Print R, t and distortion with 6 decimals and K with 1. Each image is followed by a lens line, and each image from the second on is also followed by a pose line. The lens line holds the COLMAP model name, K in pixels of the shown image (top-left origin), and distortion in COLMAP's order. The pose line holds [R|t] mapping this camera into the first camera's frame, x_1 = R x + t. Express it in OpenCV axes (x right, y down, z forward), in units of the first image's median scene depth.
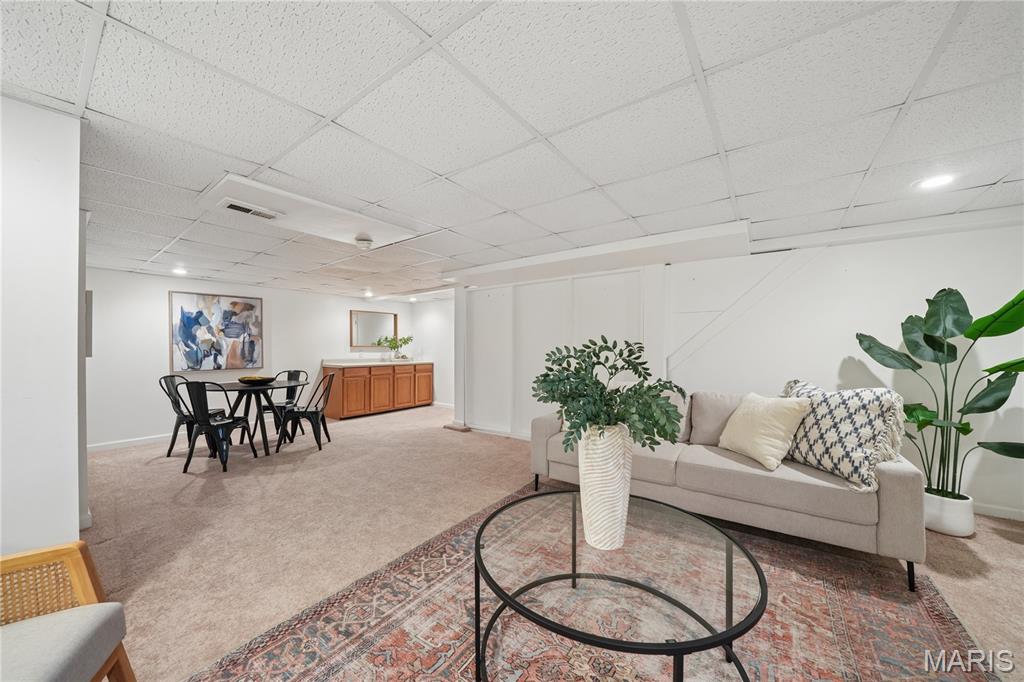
lens RADIAL K [[355.8, 0, 505.4], [0, 355.8, 342.4], [0, 0, 1]] dist [-0.020745, 0.000006]
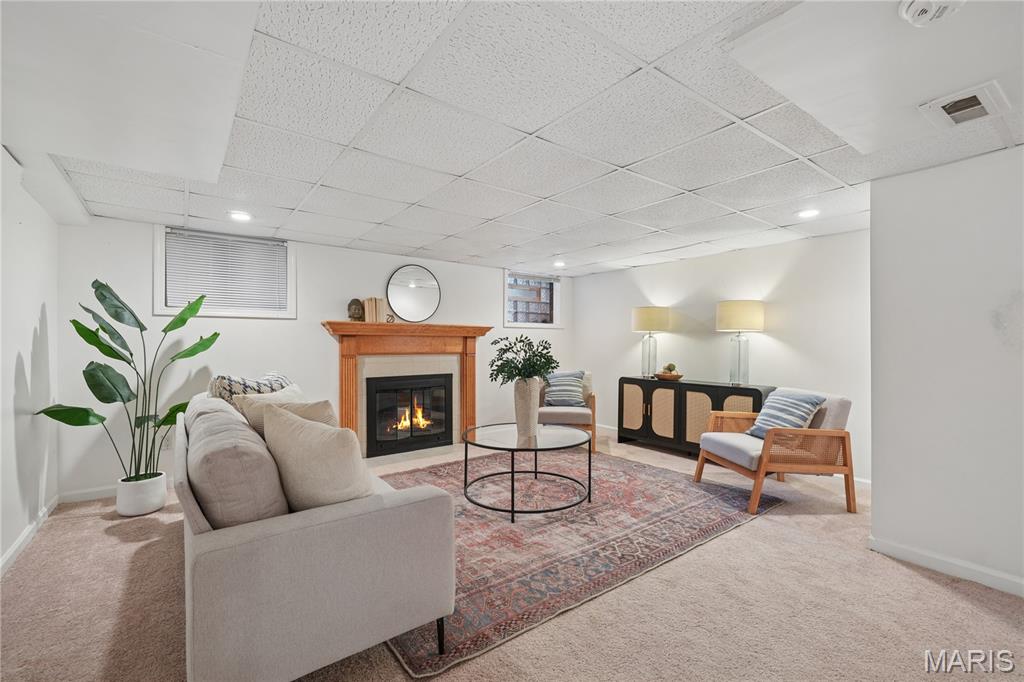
lens RADIAL K [[451.5, 0, 512.0], [0, 451.5, 341.0], [0, 0, 1]] dist [0.010824, 0.000027]
pose [[-0.959798, 0.001622, 0.280688, -0.102744], [-0.004878, 0.999736, -0.022458, 0.021533], [-0.280650, -0.022924, -0.959536, 0.980047]]
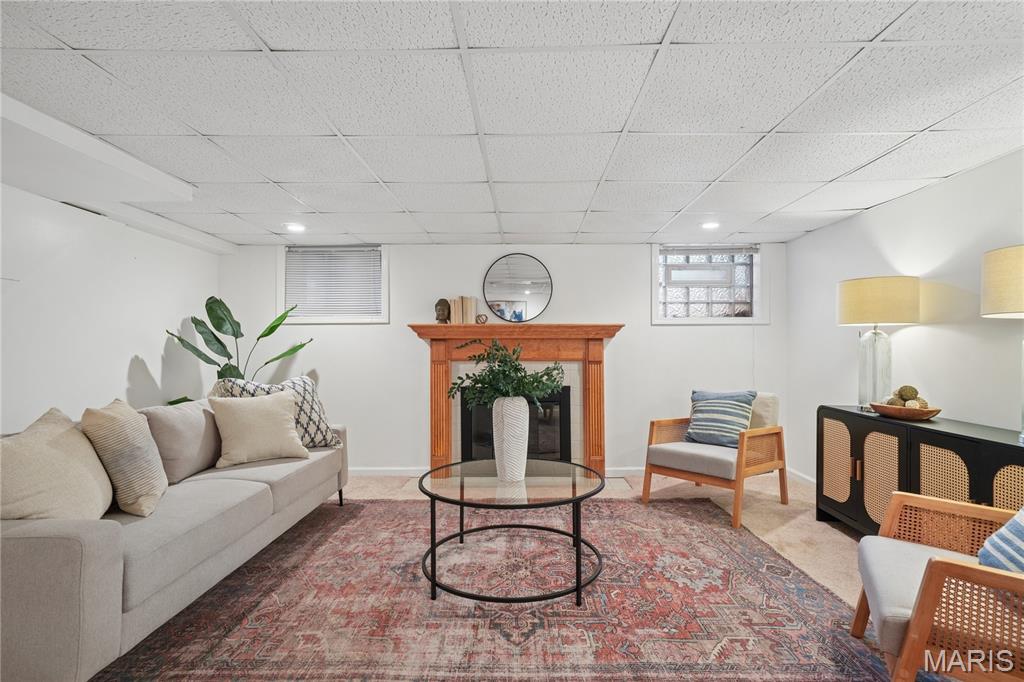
lens RADIAL K [[505.3, 0, 512.0], [0, 505.3, 341.0], [0, 0, 1]] dist [0.016673, -0.000300]
pose [[-0.575959, 0.013917, 0.817360, -0.385396], [-0.011627, 0.999614, -0.025214, 0.016271], [-0.817396, -0.024026, -0.575575, 0.603766]]
